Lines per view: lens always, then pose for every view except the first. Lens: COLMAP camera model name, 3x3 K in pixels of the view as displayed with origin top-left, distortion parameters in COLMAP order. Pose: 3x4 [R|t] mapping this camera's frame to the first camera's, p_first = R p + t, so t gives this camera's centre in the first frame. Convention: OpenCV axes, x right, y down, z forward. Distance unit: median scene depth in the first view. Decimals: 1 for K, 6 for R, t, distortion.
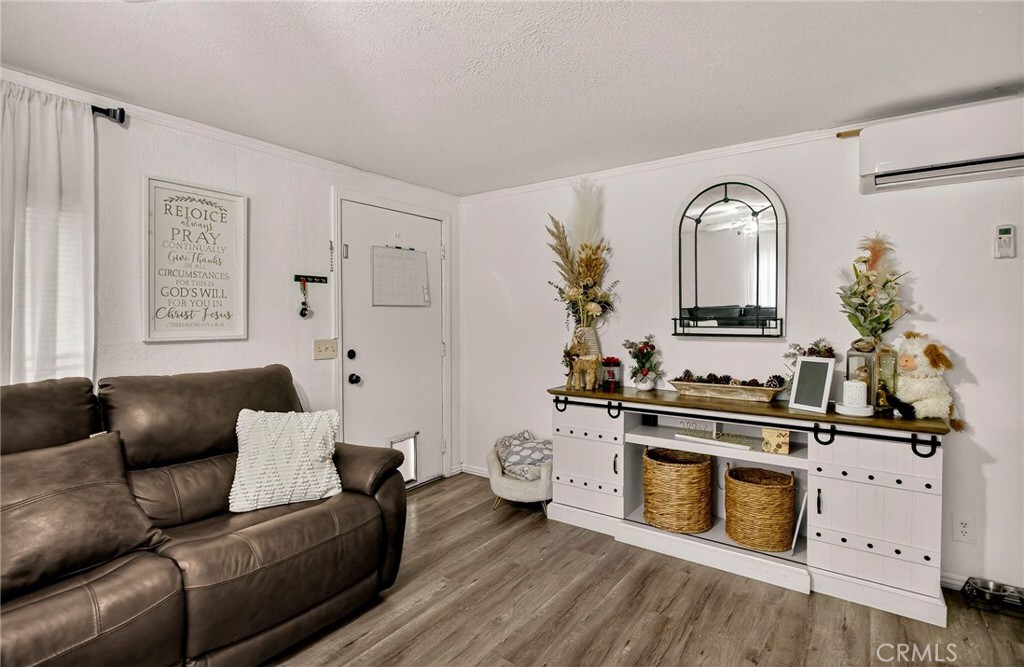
lens RADIAL K [[497.9, 0, 511.2], [0, 497.9, 316.4], [0, 0, 1]] dist [-0.001106, -0.000231]
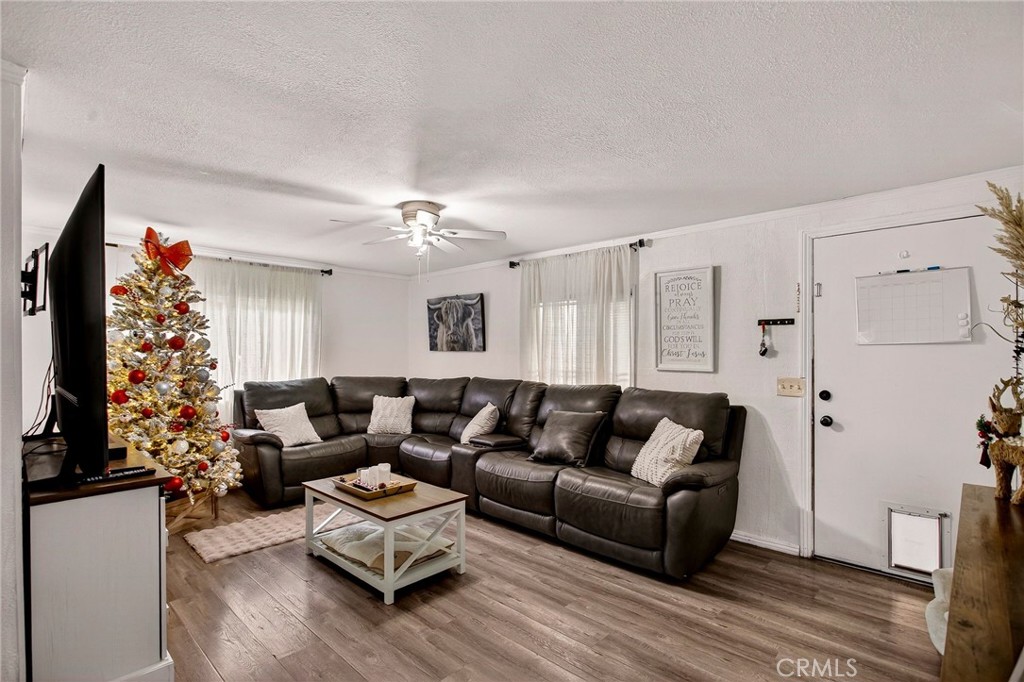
lens RADIAL K [[484.4, 0, 520.0], [0, 484.4, 352.4], [0, 0, 1]] dist [-0.005392, 0.000556]
pose [[-0.122858, 0.006911, -0.992400, 0.752722], [-0.000829, 0.999975, 0.007066, -0.015120], [0.992424, 0.001691, -0.122849, 0.584271]]
